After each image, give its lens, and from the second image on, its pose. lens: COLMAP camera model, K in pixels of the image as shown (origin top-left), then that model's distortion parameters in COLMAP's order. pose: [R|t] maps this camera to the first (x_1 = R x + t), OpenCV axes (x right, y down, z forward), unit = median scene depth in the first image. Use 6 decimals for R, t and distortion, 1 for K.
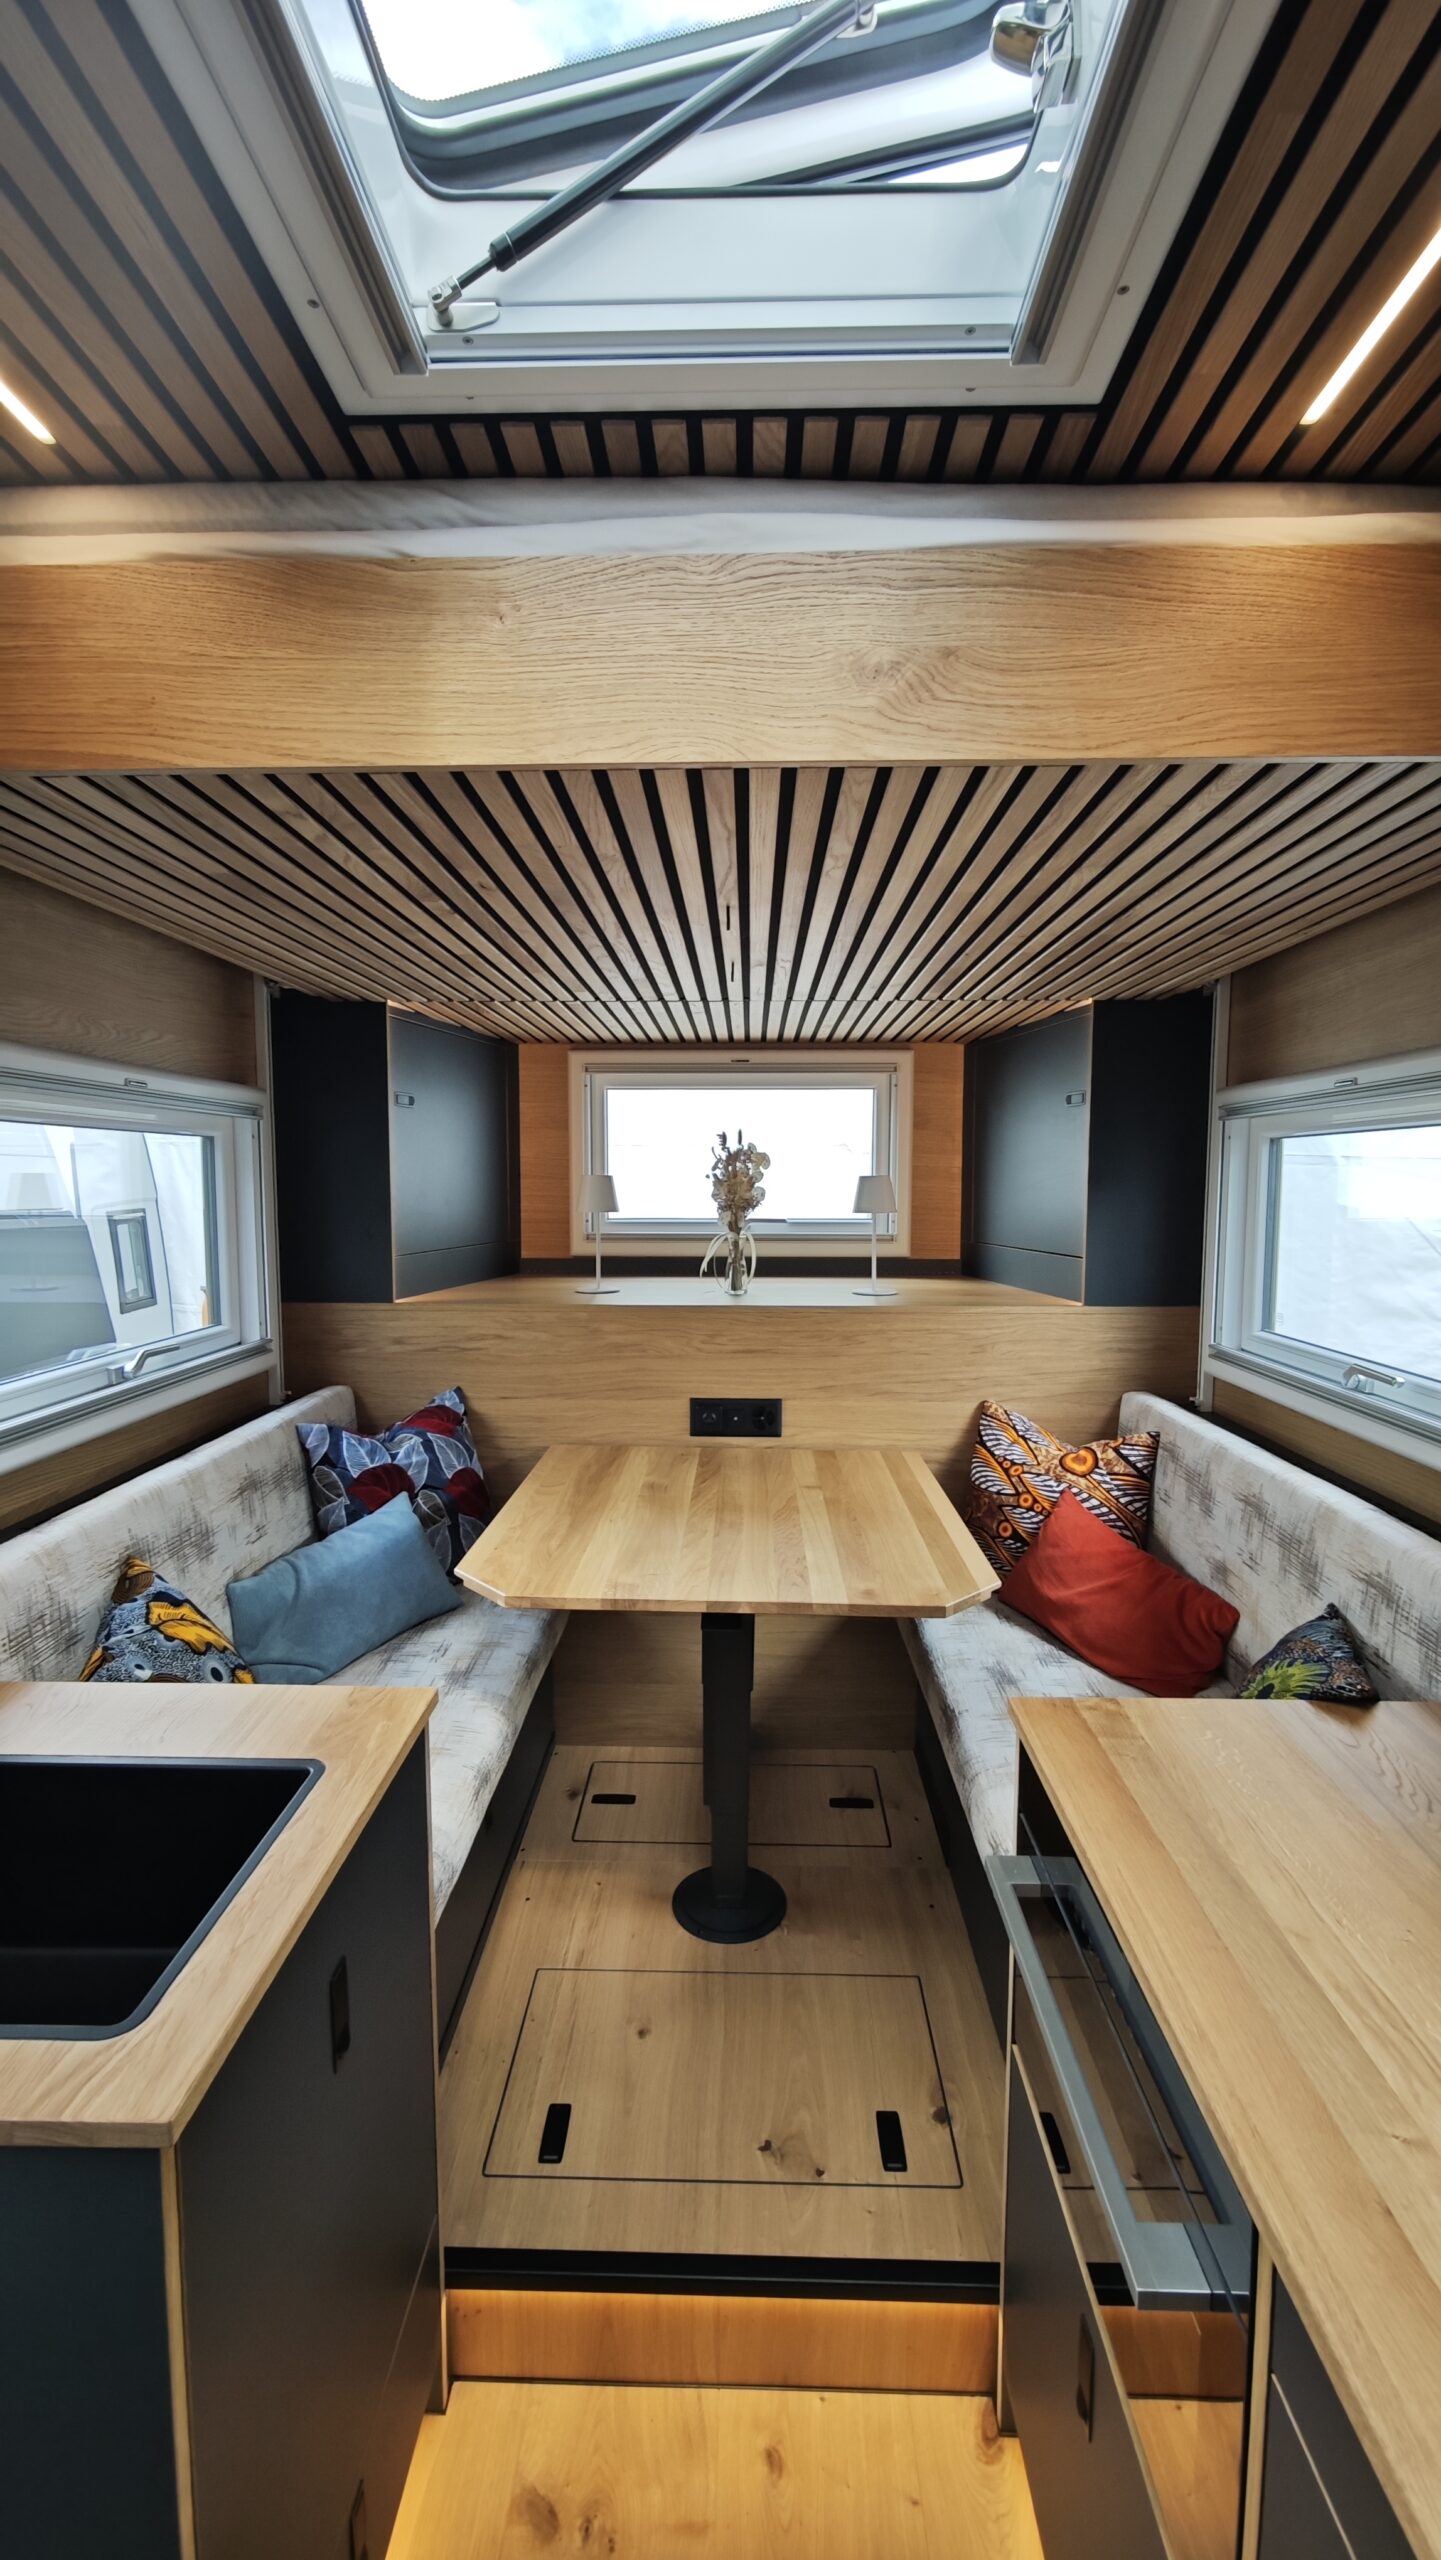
lens RADIAL K [[1070.7, 0, 731.9], [0, 1070.7, 1284.9], [0, 0, 1]] dist [0.001042, 0.000725]
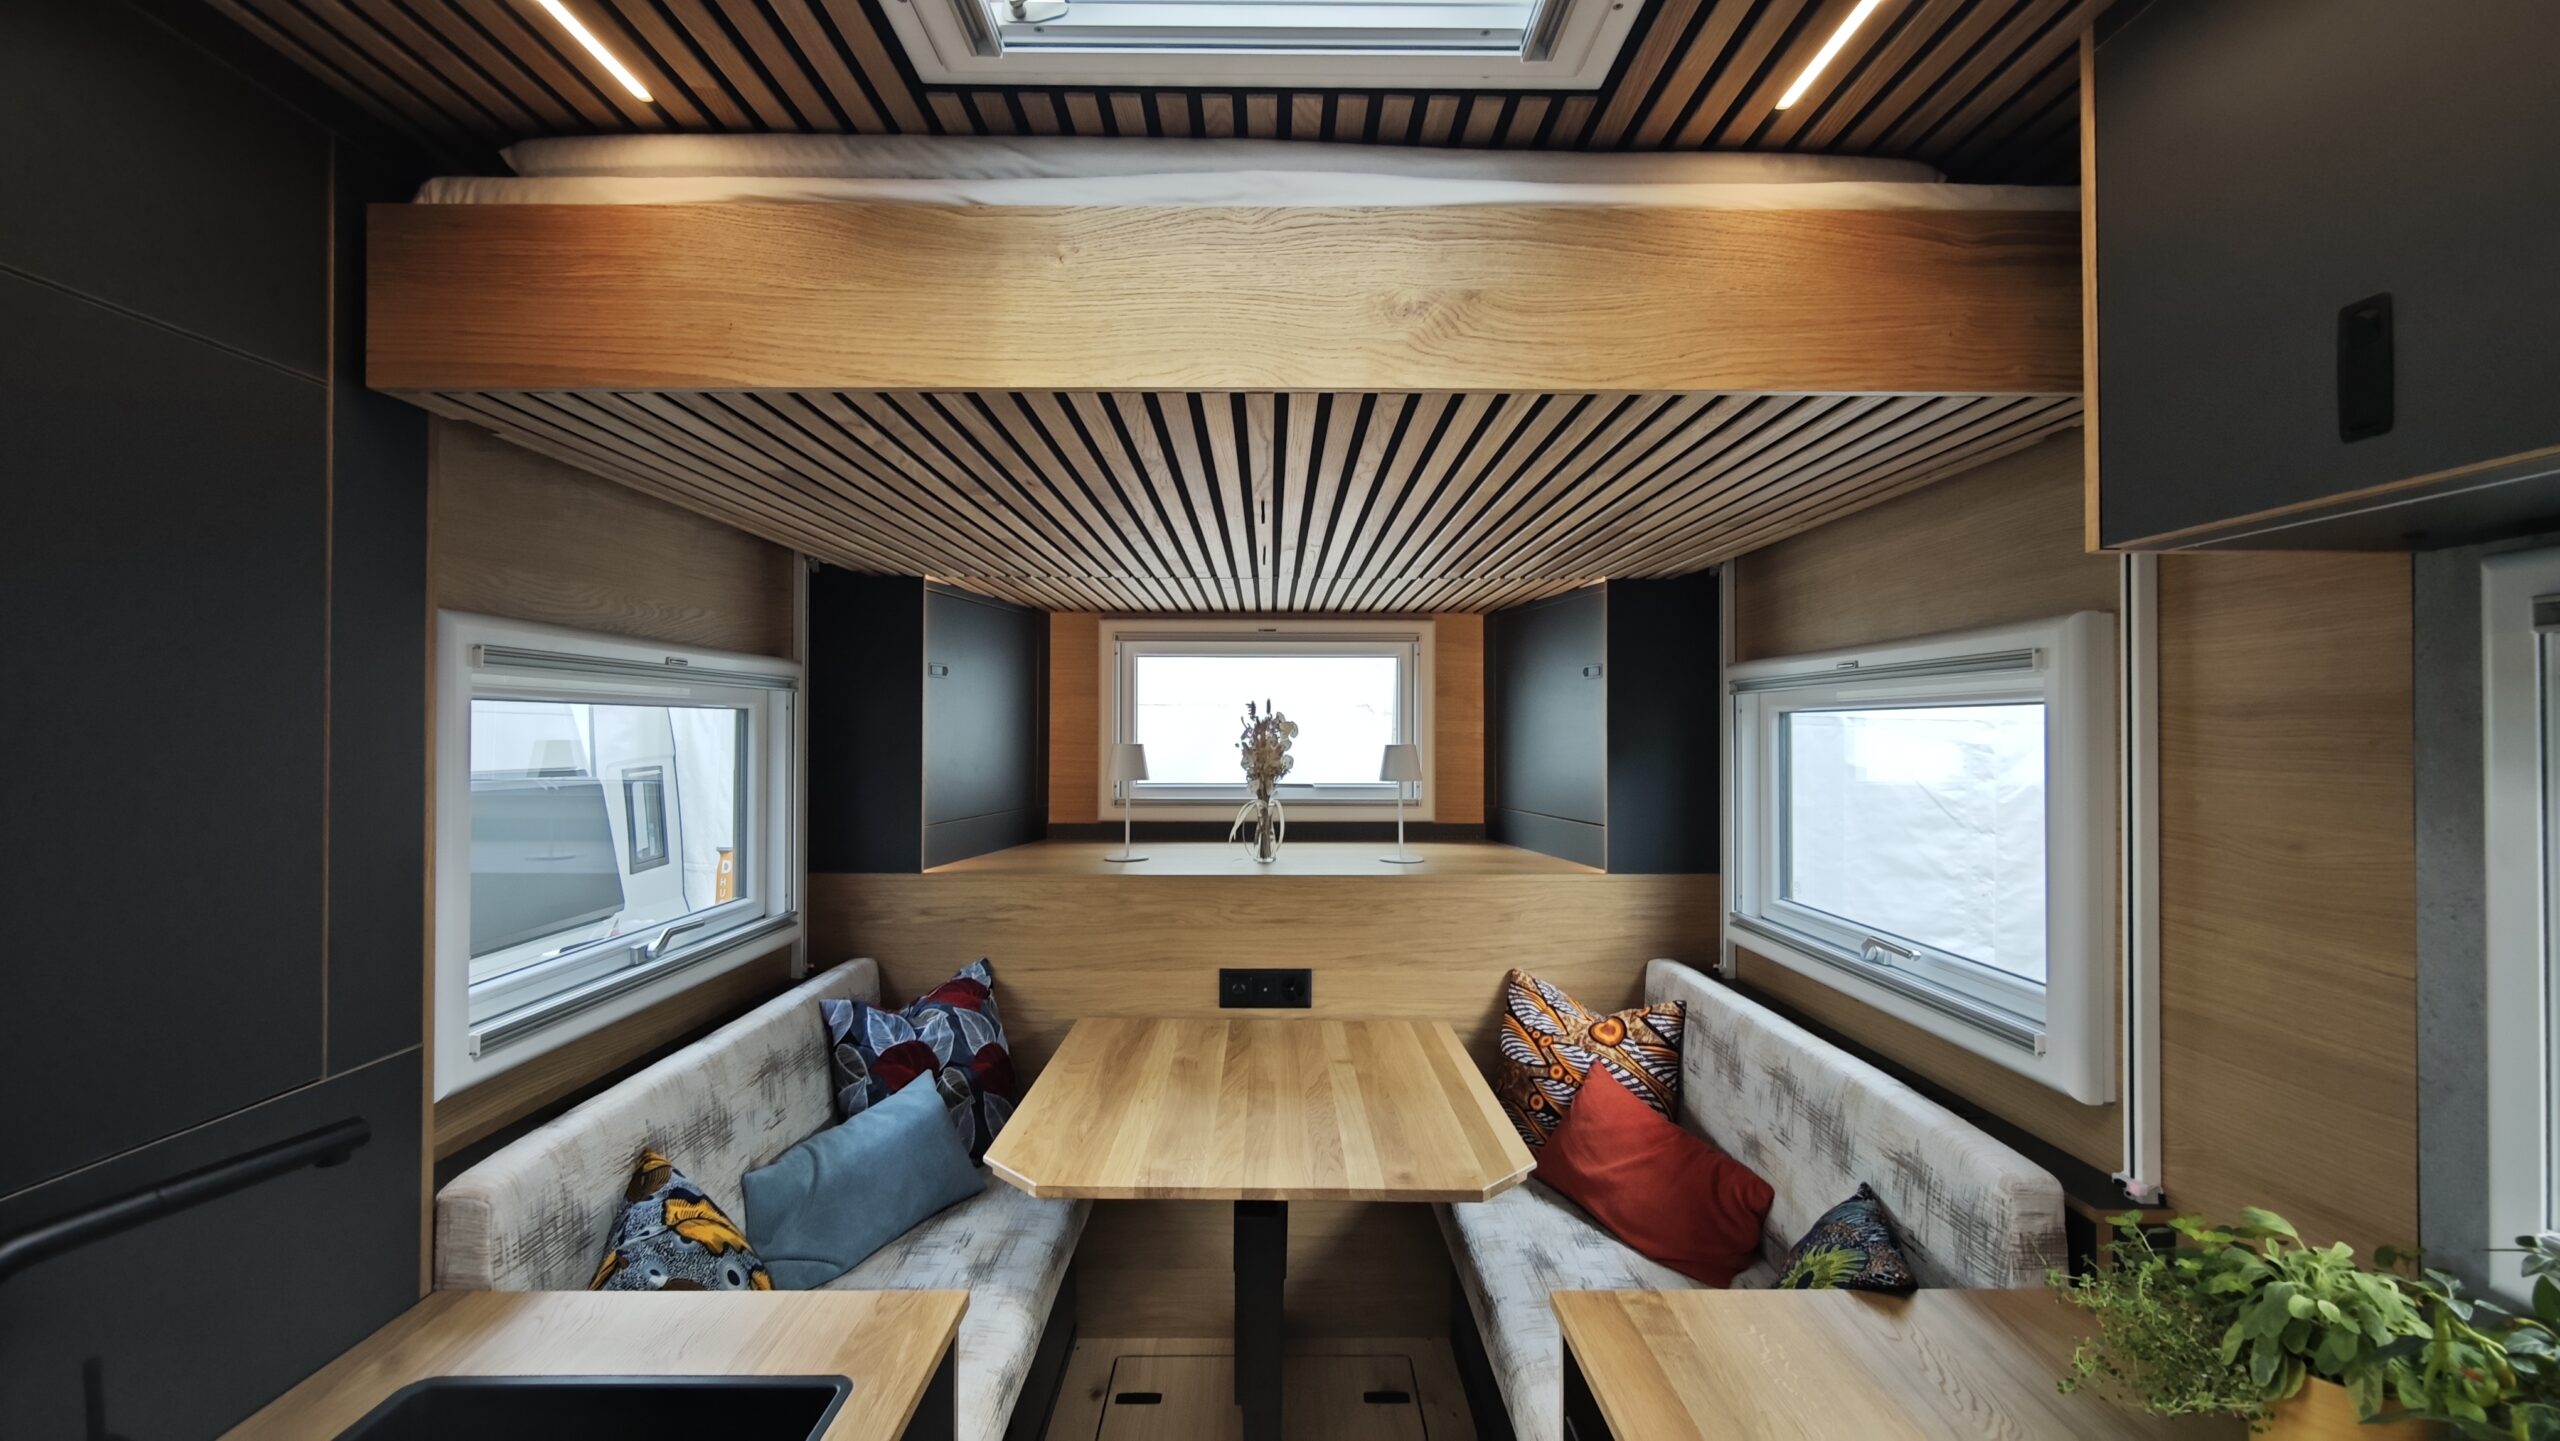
lens RADIAL K [[1067.8, 0, 1289.0], [0, 1067.8, 720.2], [0, 0, 1]] dist [0.000516, 0.000212]
pose [[0.999384, 0.000929, 0.035089, -0.012821], [0.002813, 0.994316, -0.106434, -0.024175], [-0.034988, 0.106467, 0.993700, -0.019647]]
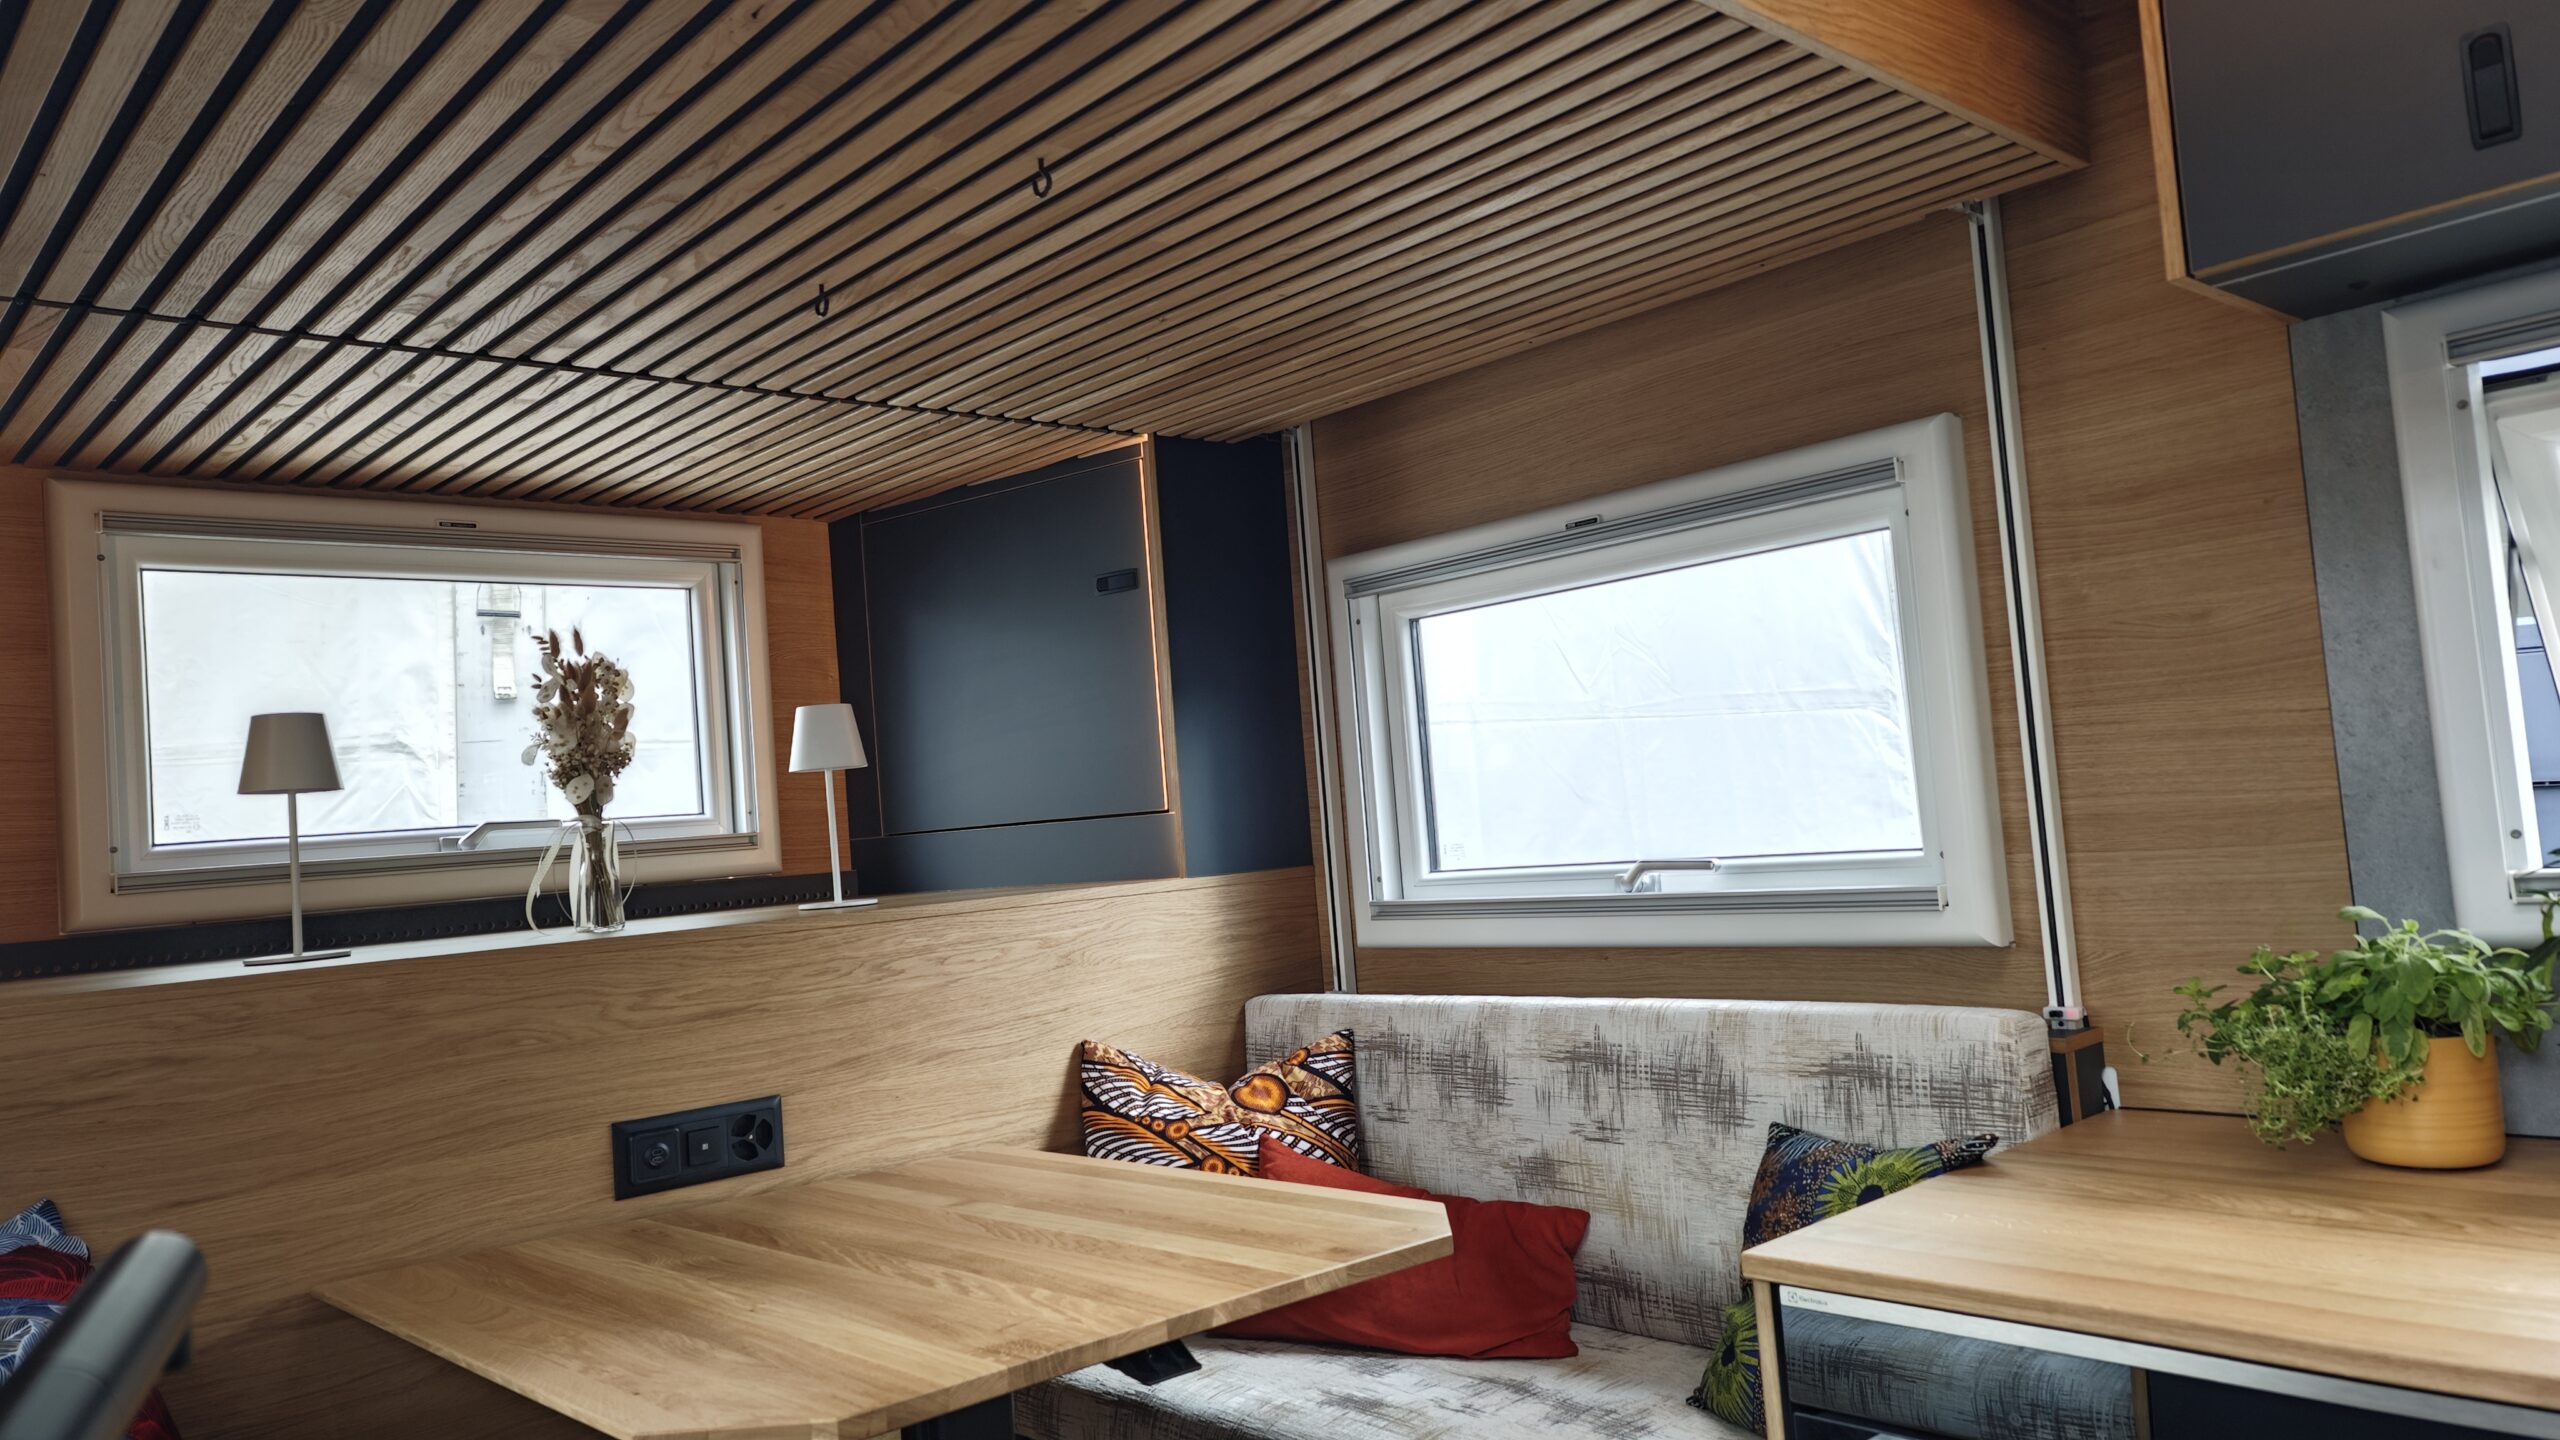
lens RADIAL K [[1761.8, 0, 1280.3], [0, 1761.8, 722.7], [0, 0, 1]] dist [0.014026, 0.003365]
pose [[0.722150, -0.019219, 0.691470, -0.519198], [0.146913, 0.981071, -0.126163, 0.096391], [-0.675956, 0.192694, 0.711303, 0.208374]]
